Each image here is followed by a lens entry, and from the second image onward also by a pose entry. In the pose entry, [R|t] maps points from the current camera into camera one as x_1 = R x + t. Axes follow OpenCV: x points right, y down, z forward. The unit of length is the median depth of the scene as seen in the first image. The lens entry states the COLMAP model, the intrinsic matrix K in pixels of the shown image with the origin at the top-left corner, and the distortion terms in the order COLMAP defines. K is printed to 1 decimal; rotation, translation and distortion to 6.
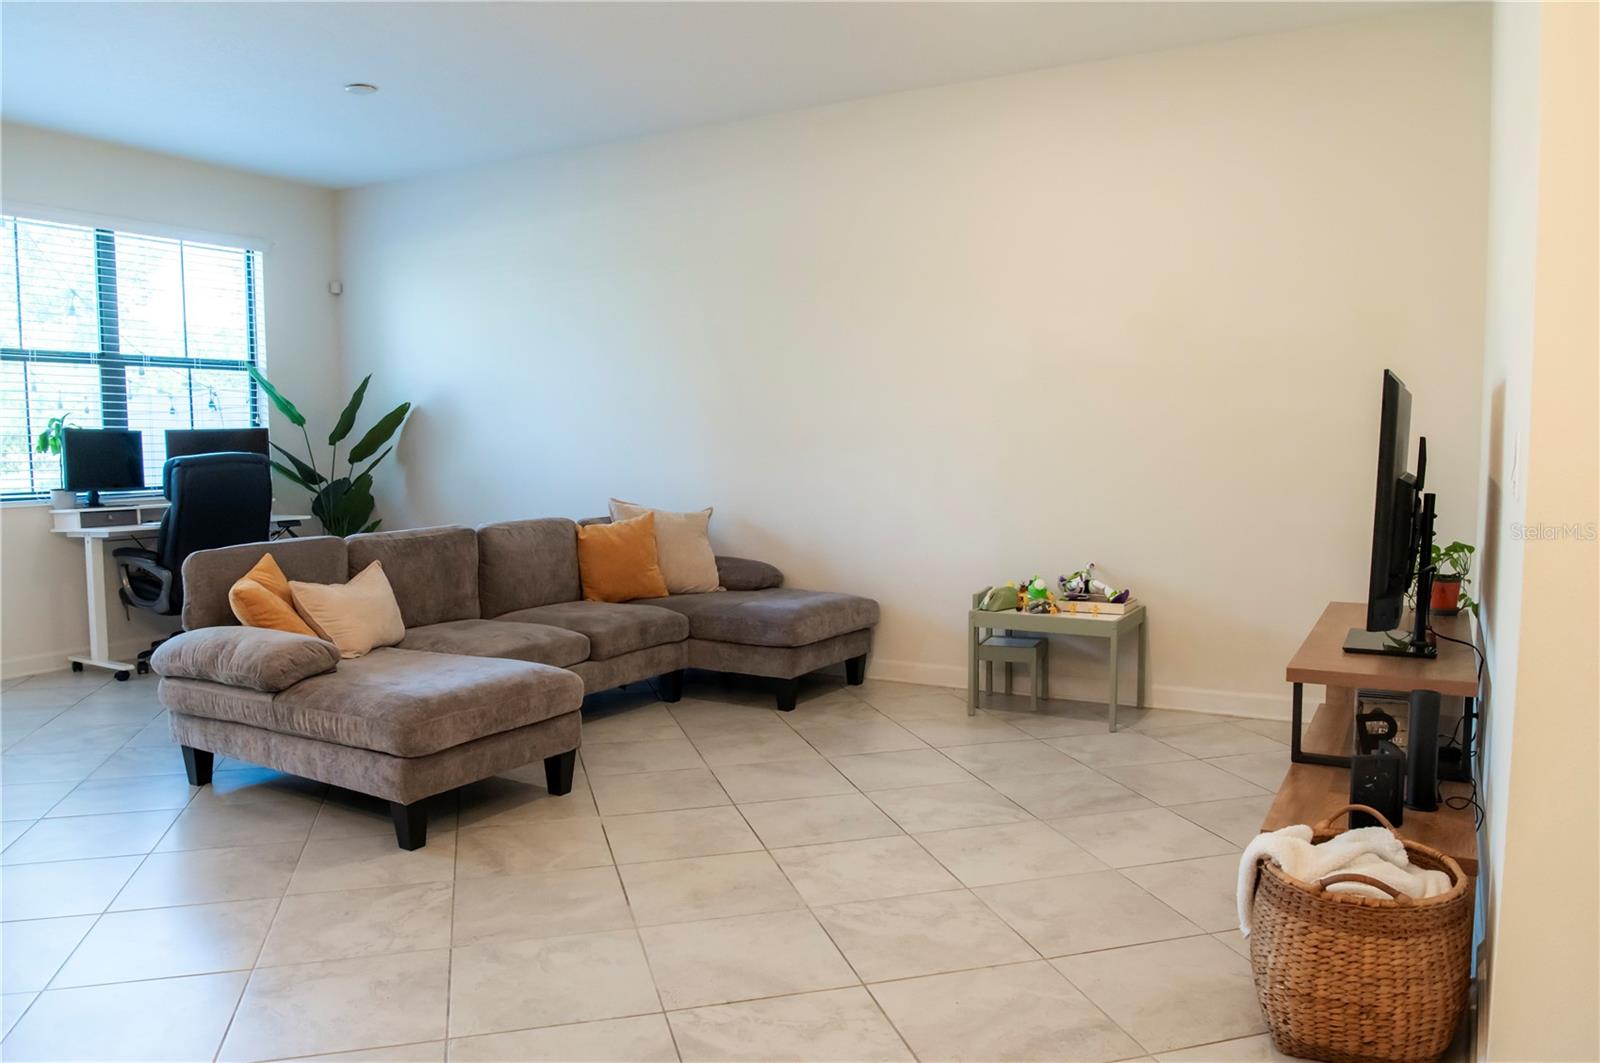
lens RADIAL K [[1180.0, 0, 806.8], [0, 1180.0, 530.7], [0, 0, 1]] dist [-0.077616, 0.027684]
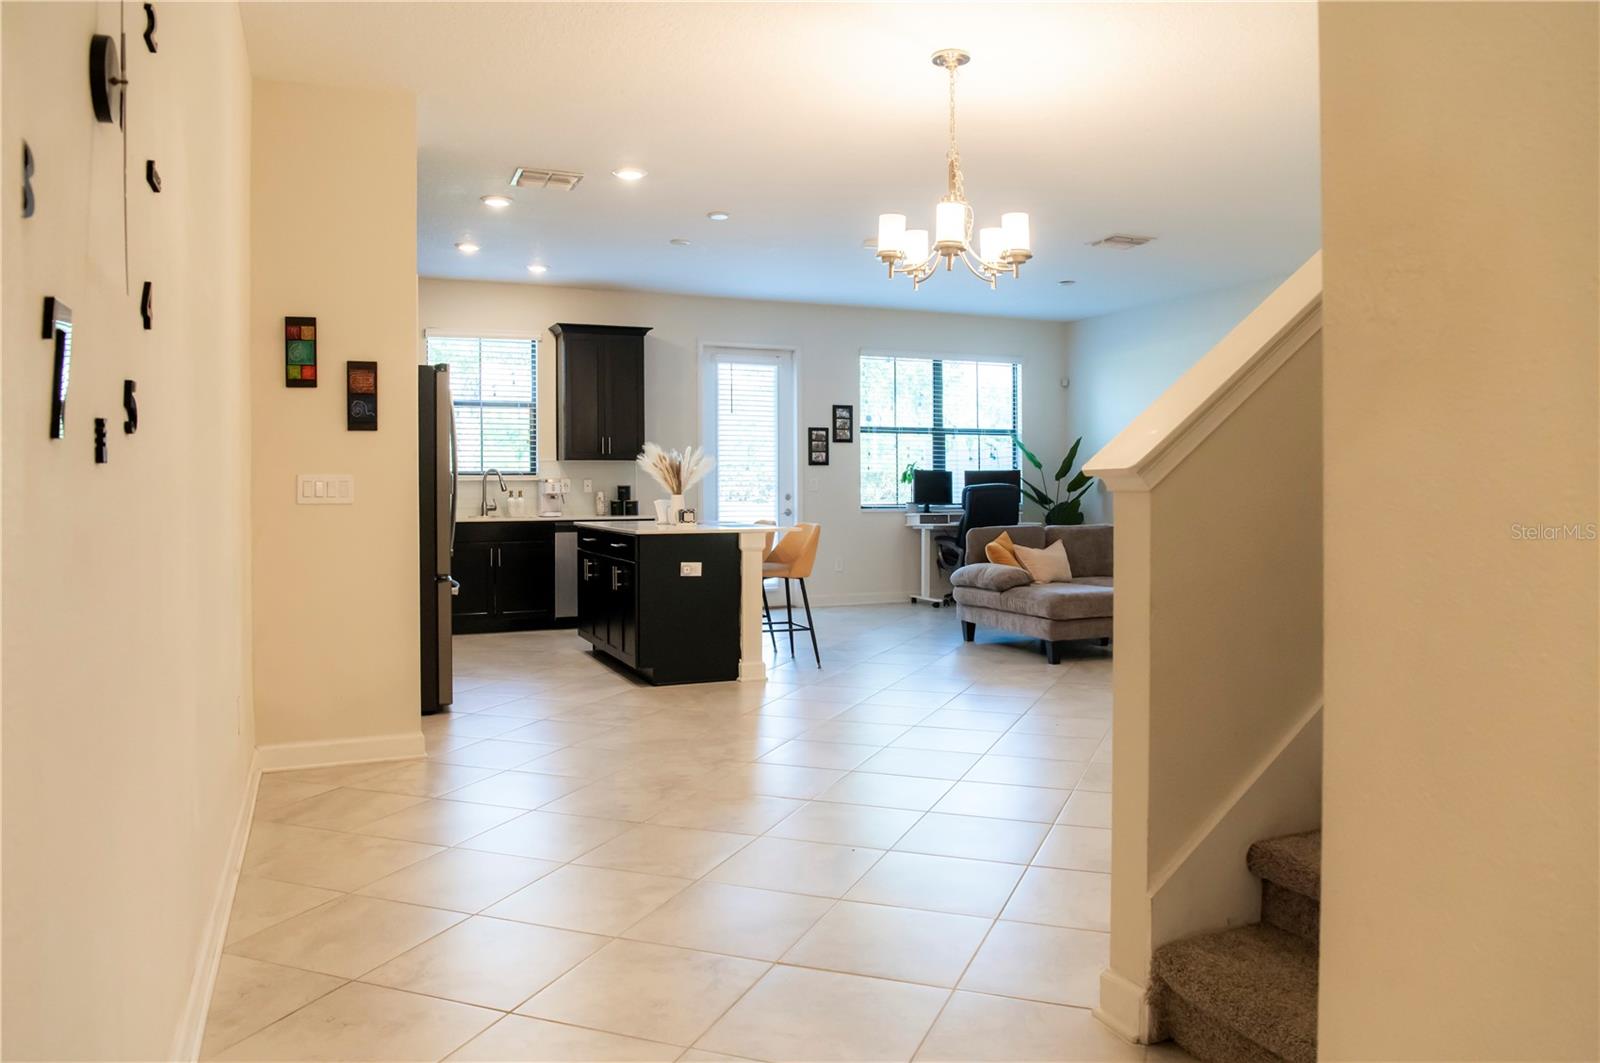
lens RADIAL K [[1097.0, 0, 800.9], [0, 1097.0, 512.7], [0, 0, 1]] dist [-0.066521, 0.014643]
pose [[0.789857, 0.021408, -0.612917, 0.283817], [-0.051257, 0.998198, -0.031189, 0.043066], [0.611145, 0.056051, 0.789532, -0.487419]]
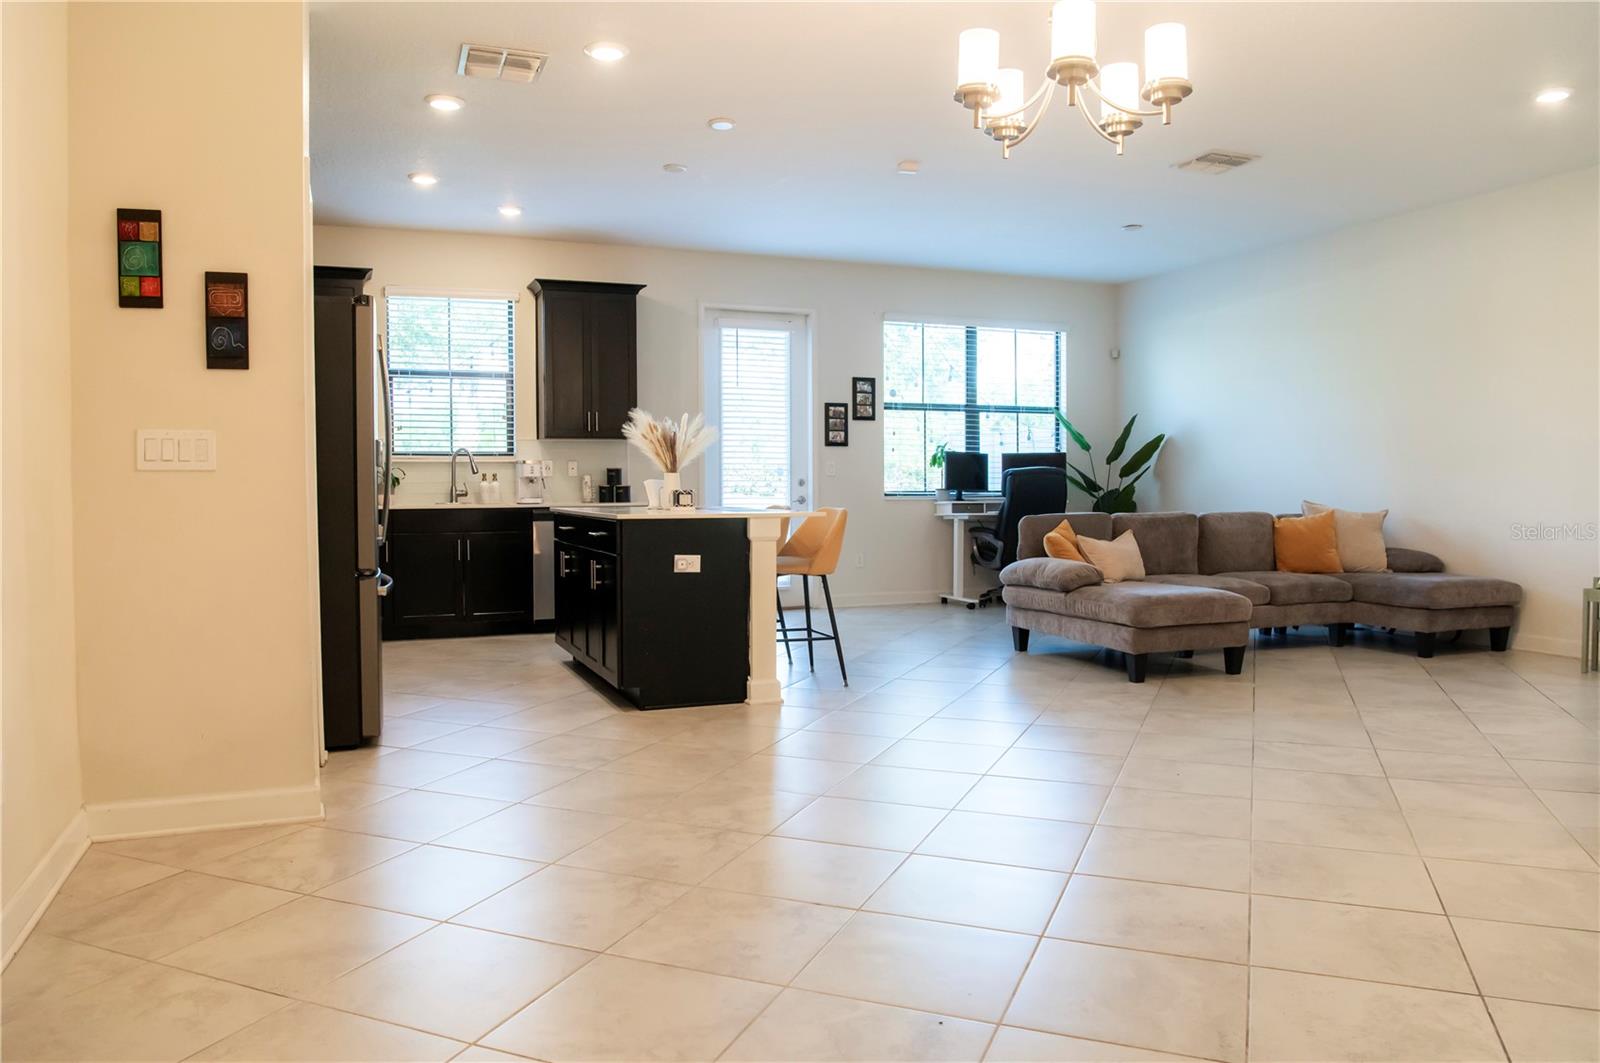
lens RADIAL K [[1097.0, 0, 776.6], [0, 1097.0, 521.8], [0, 0, 1]] dist [-0.066521, 0.014643]
pose [[0.773579, 0.029141, -0.633029, 0.145481], [-0.052791, 0.998433, -0.018549, 0.049742], [0.631497, 0.047767, 0.773906, -0.332193]]
